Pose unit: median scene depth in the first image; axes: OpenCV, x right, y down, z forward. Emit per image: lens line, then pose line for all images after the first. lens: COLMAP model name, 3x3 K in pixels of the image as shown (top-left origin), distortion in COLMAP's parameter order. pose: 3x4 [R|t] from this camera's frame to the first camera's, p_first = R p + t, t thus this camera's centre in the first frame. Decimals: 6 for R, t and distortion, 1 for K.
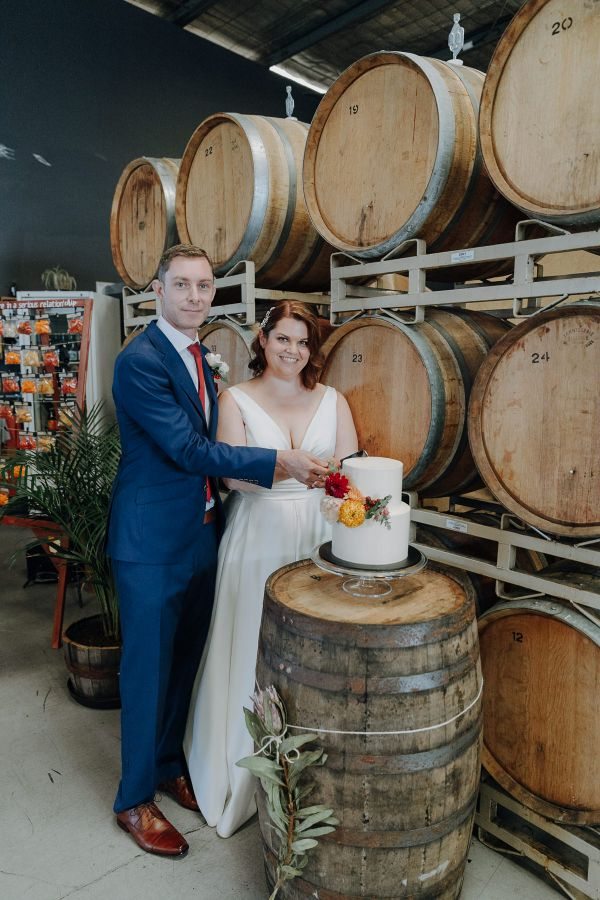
lens RADIAL K [[684.1, 0, 258.4], [0, 684.1, 448.7], [0, 0, 1]] dist [0.001830, 0.015618]
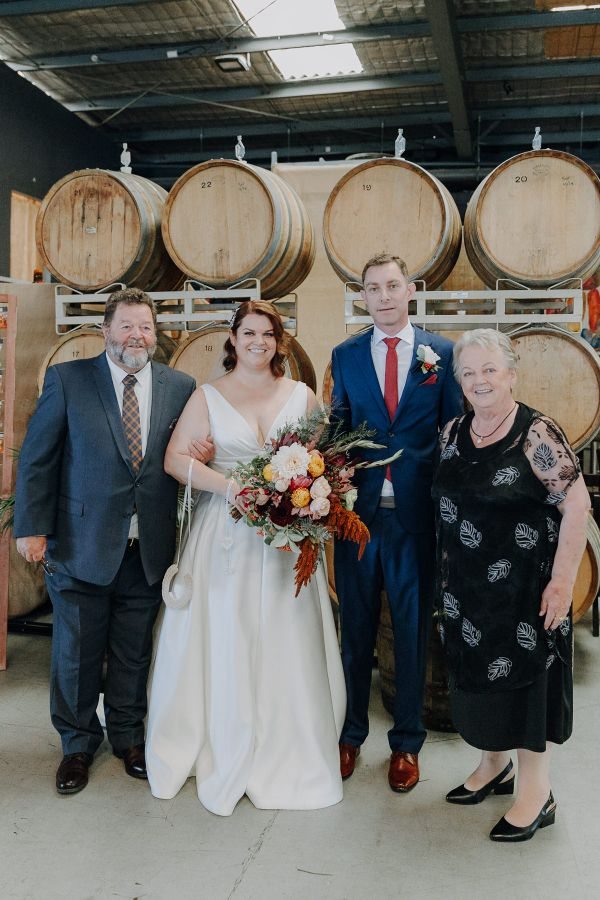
lens RADIAL K [[873.6, 0, 284.6], [0, 873.6, 375.4], [0, 0, 1]] dist [0.009563, 0.000000]
pose [[0.823426, -0.009629, 0.567342, -1.002151], [0.068630, 0.994206, -0.082734, 0.039256], [-0.563258, 0.107063, 0.819316, -0.354535]]
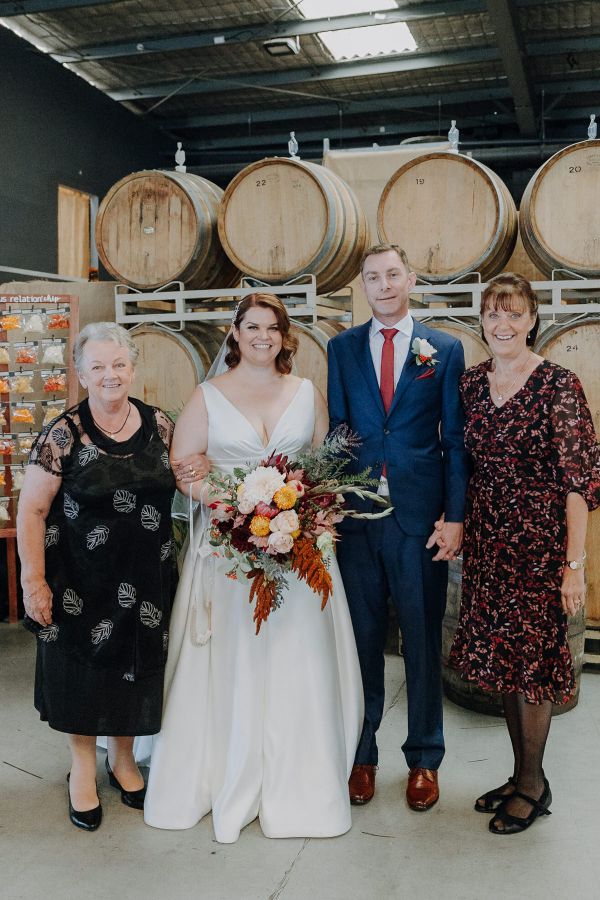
lens RADIAL K [[926.3, 0, 278.4], [0, 926.3, 366.2], [0, 0, 1]] dist [0.002064, 0.000000]
pose [[0.859264, -0.022556, 0.511035, -1.079235], [0.079908, 0.992681, -0.090544, 0.047967], [-0.505252, 0.118637, 0.854778, -0.462713]]
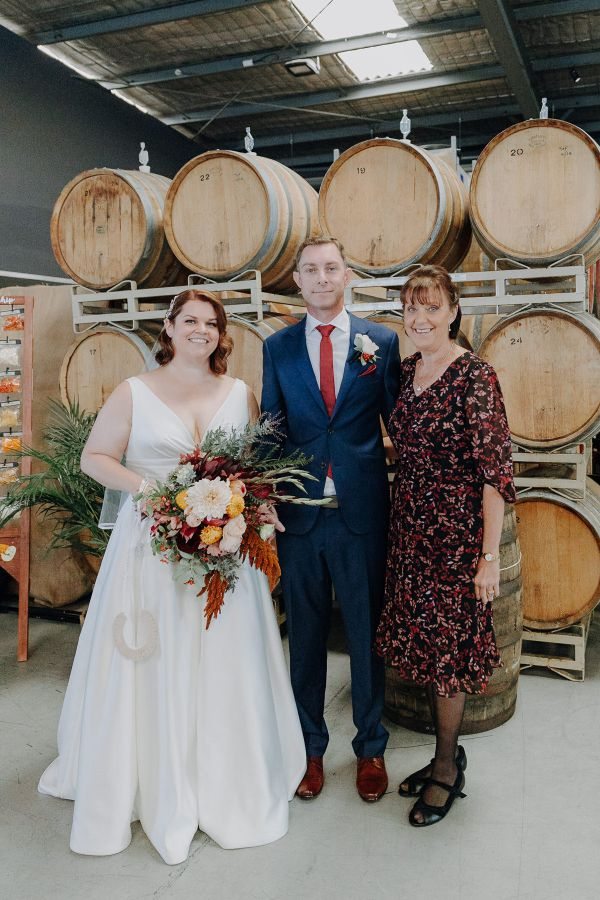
lens RADIAL K [[804.6, 0, 318.7], [0, 804.6, 388.9], [0, 0, 1]] dist [-0.000703, 0.005318]
pose [[0.870835, -0.052934, 0.488716, -0.728519], [0.093481, 0.993876, -0.058923, 0.038278], [-0.482604, 0.096998, 0.870451, -0.335152]]
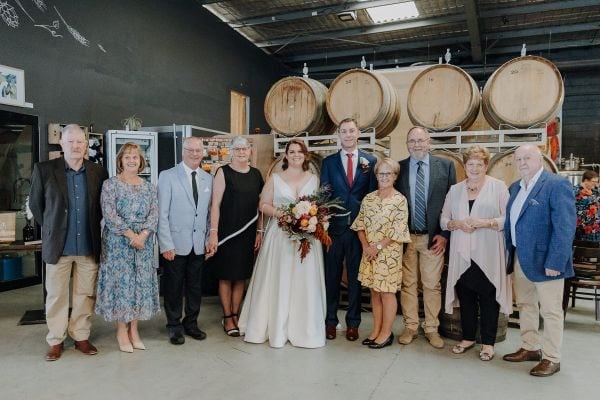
lens RADIAL K [[475.4, 0, 281.9], [0, 475.4, 217.1], [0, 0, 1]] dist [-0.008441, 0.026429]
pose [[0.910808, -0.035265, 0.411320, -1.209714], [0.054601, 0.997882, -0.035352, 0.112738], [-0.409203, 0.054658, 0.910805, -0.505111]]
